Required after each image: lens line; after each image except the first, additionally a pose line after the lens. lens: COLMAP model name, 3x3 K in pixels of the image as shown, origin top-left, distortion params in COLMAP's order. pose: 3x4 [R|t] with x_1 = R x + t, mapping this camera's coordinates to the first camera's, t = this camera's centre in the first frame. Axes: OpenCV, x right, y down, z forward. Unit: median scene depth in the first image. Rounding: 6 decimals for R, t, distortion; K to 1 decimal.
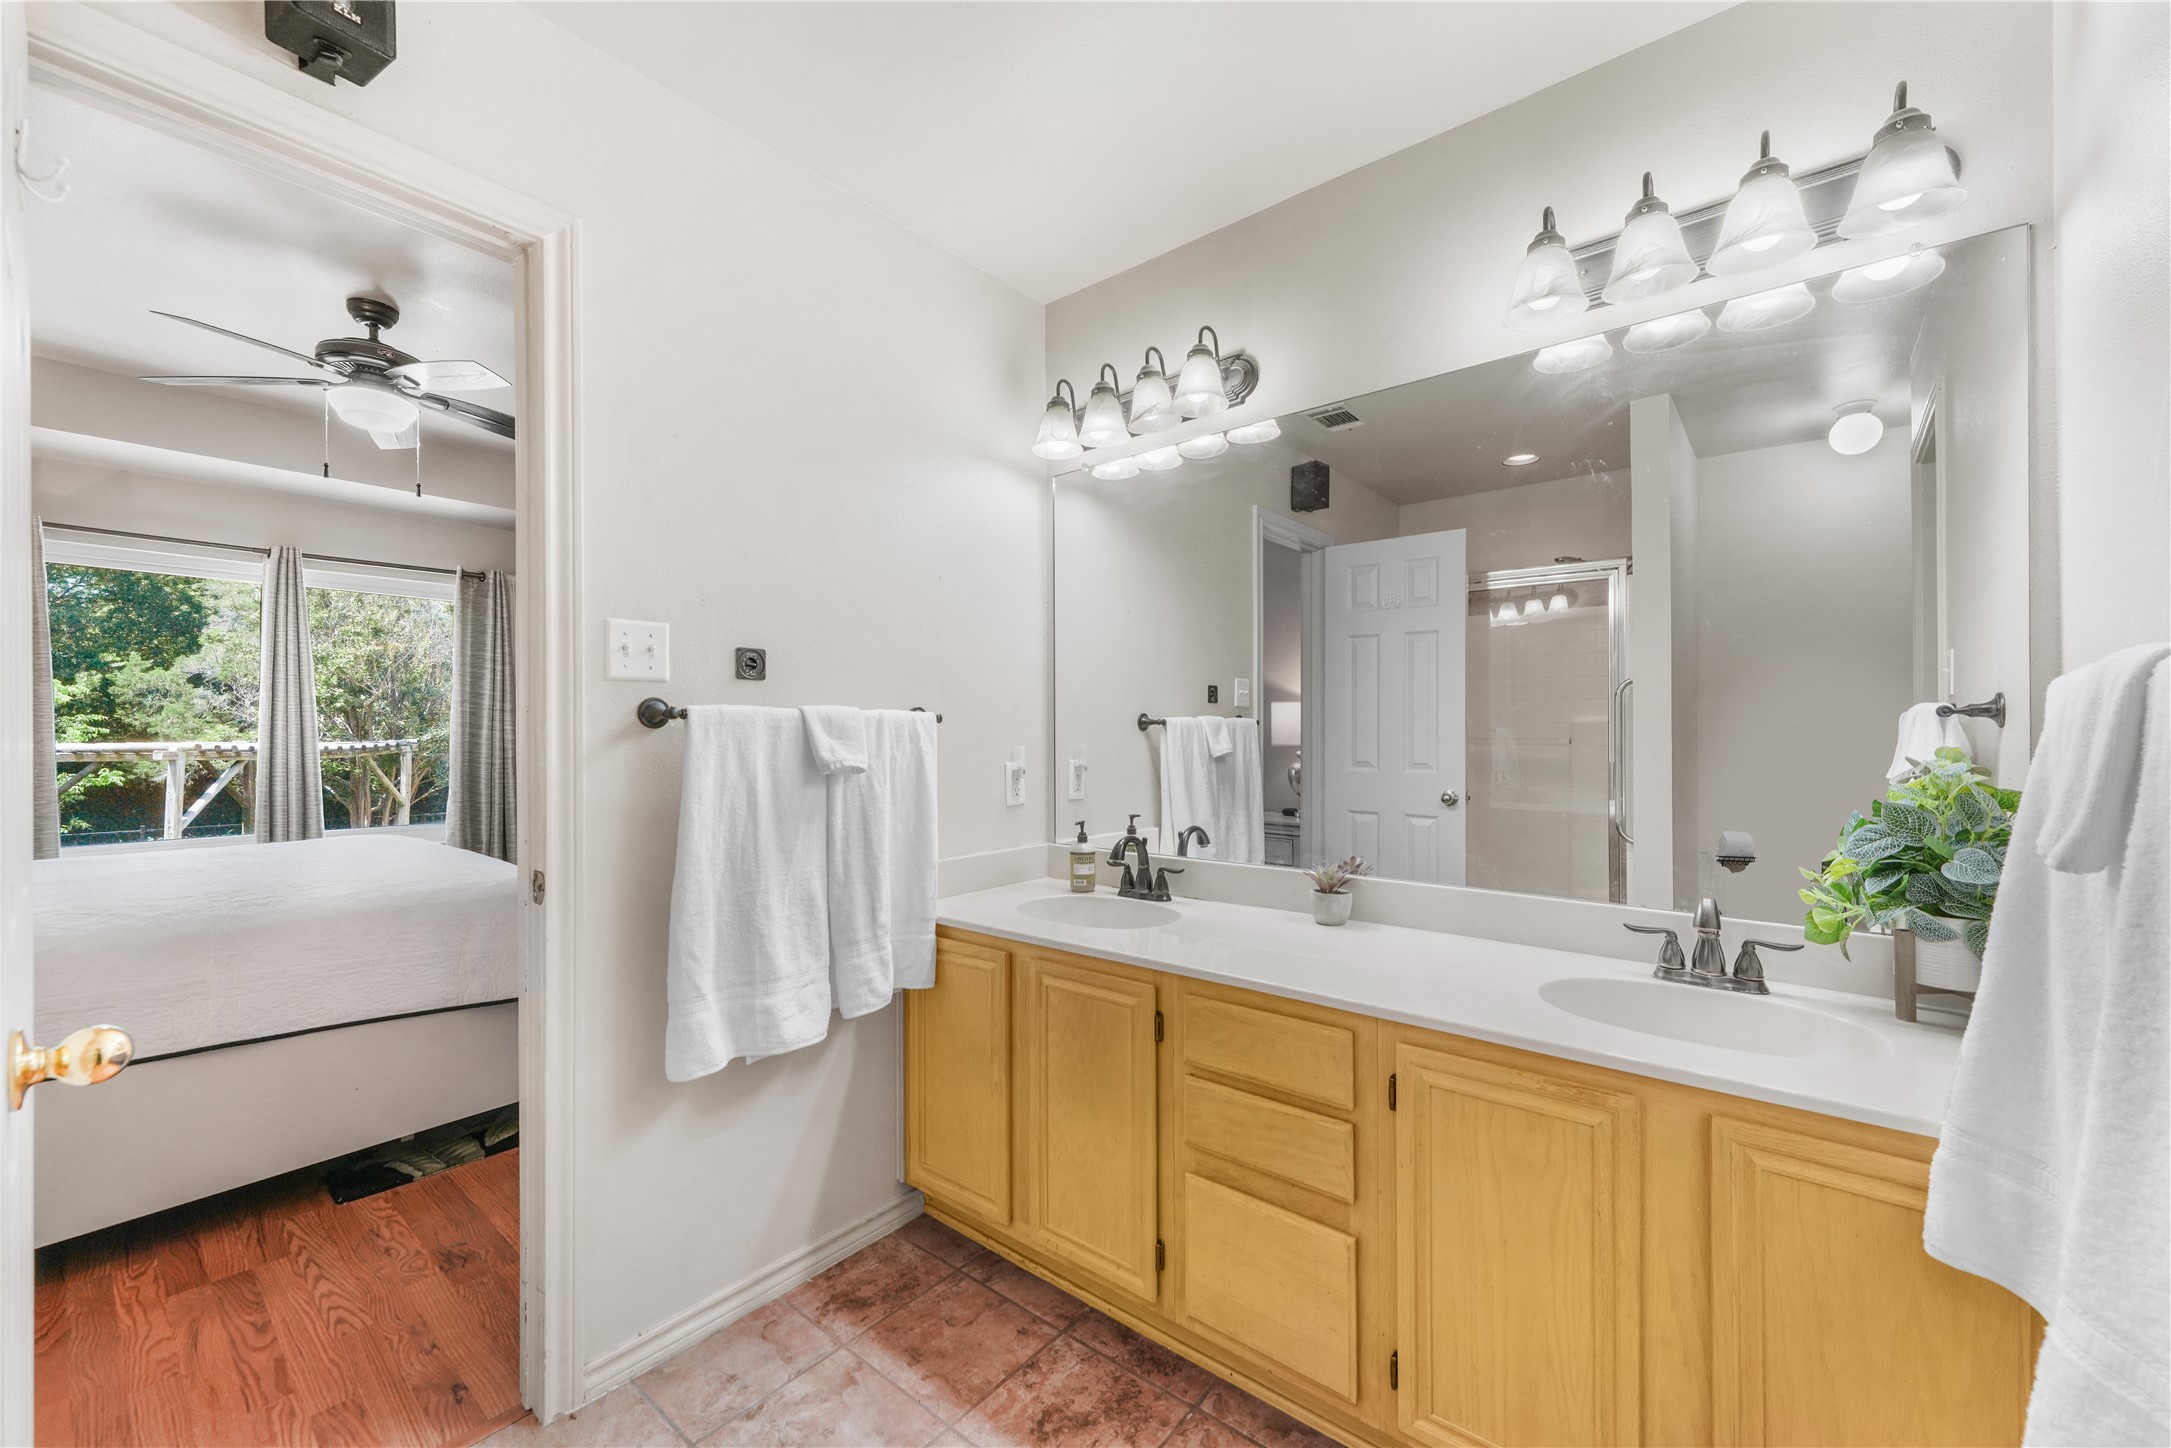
lens RADIAL K [[864.4, 0, 1074.6], [0, 864.4, 730.8], [0, 0, 1]] dist [0.006294, -0.000794]
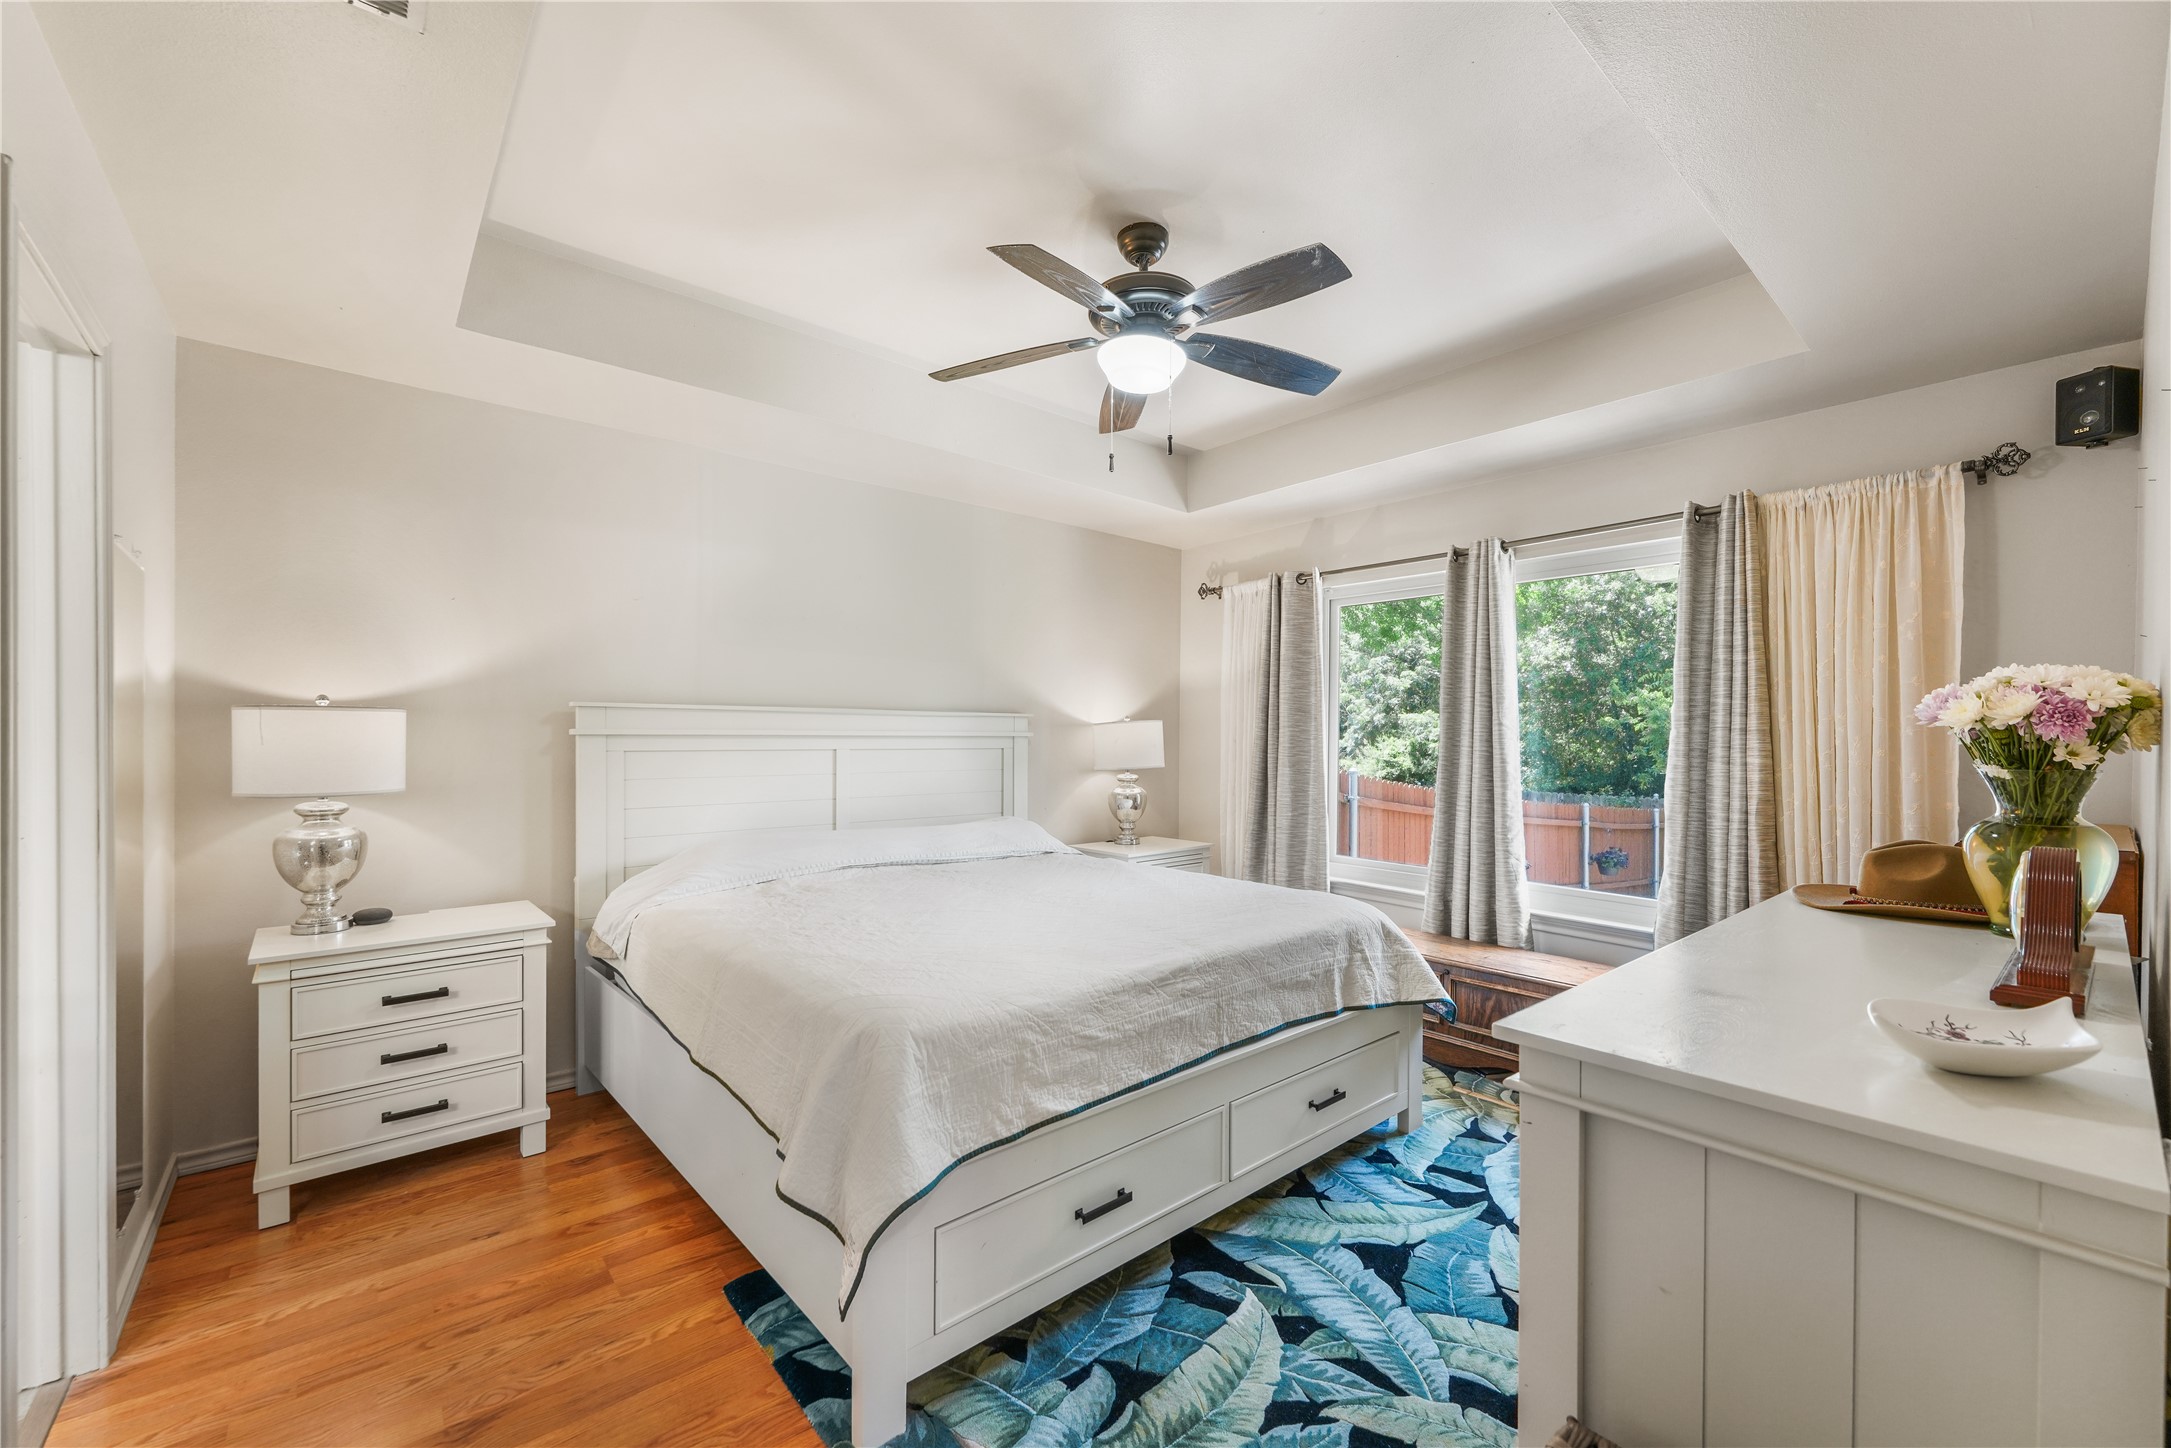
lens RADIAL K [[864.4, 0, 1082.4], [0, 864.4, 739.5], [0, 0, 1]] dist [0.006294, -0.000794]
pose [[-0.178720, 0.004443, -0.983890, -0.007541], [-0.006198, 0.999965, 0.005642, -0.018092], [0.983880, 0.007106, -0.178686, 0.672280]]
